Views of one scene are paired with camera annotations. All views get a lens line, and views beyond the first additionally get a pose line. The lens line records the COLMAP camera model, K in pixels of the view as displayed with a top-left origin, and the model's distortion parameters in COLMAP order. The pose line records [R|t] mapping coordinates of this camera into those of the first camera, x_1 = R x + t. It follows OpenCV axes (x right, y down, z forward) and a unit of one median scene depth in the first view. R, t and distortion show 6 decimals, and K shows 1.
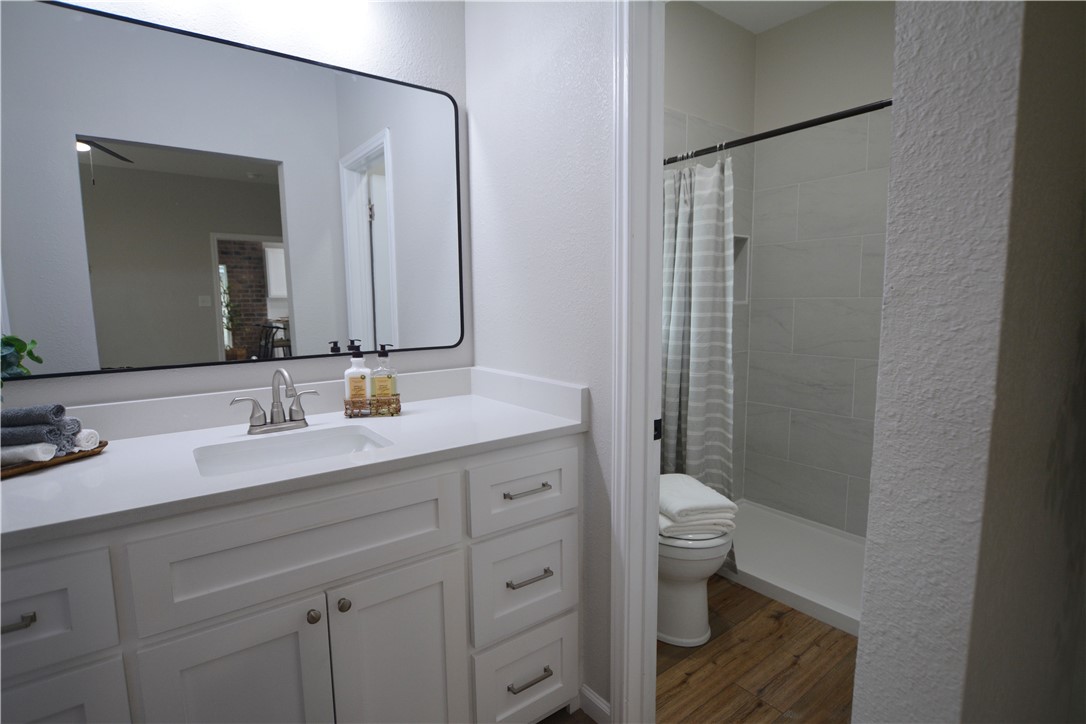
lens RADIAL K [[522.7, 0, 544.3], [0, 522.7, 357.9], [0, 0, 1]] dist [-0.019804, 0.000442]
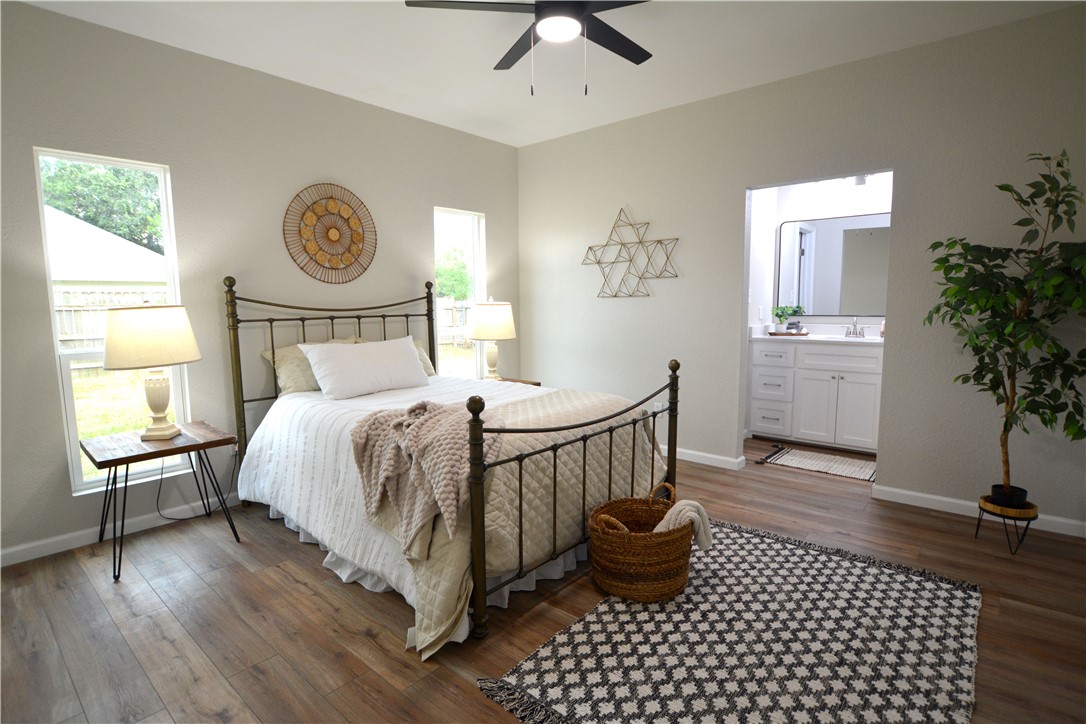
lens RADIAL K [[524.2, 0, 541.6], [0, 524.2, 357.3], [0, 0, 1]] dist [0.003923, 0.000550]
pose [[0.180246, 0.116553, -0.976692, 2.202231], [-0.098152, 0.990130, 0.100043, 0.124903], [0.978712, 0.077832, 0.189907, -1.403655]]
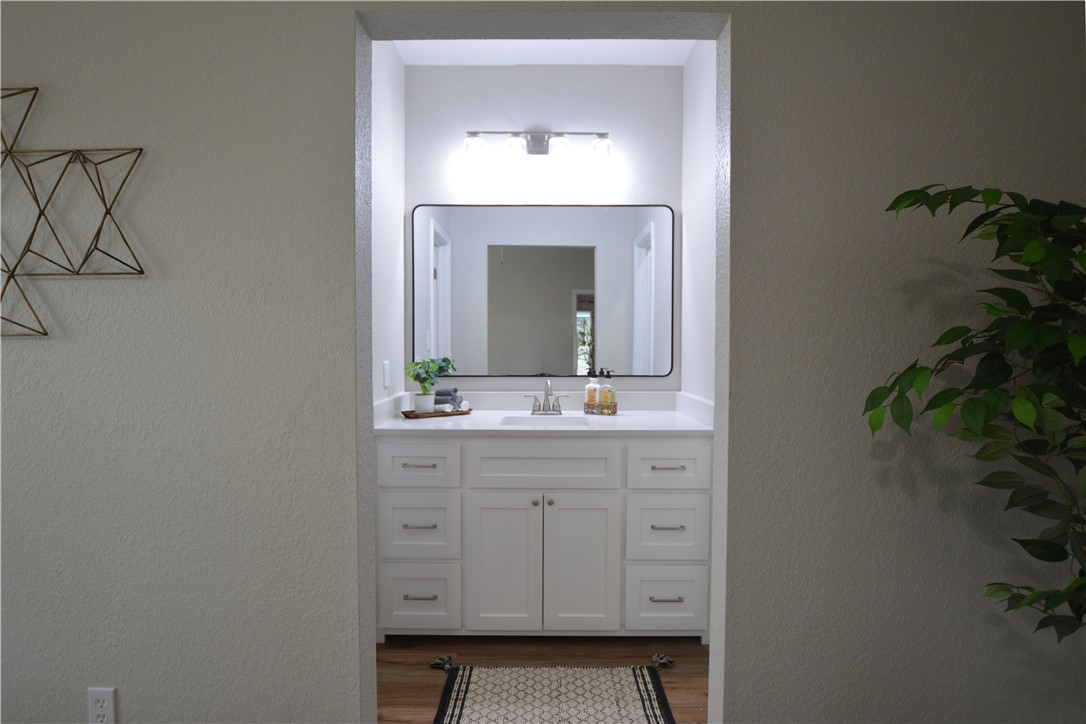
lens RADIAL K [[536.4, 0, 544.3], [0, 536.4, 365.5], [0, 0, 1]] dist [-0.025728, 0.001995]
pose [[0.789741, 0.040043, -0.612132, 0.593904], [-0.079097, 0.996184, -0.036881, 0.037913], [0.608319, 0.077545, 0.789895, -0.464924]]
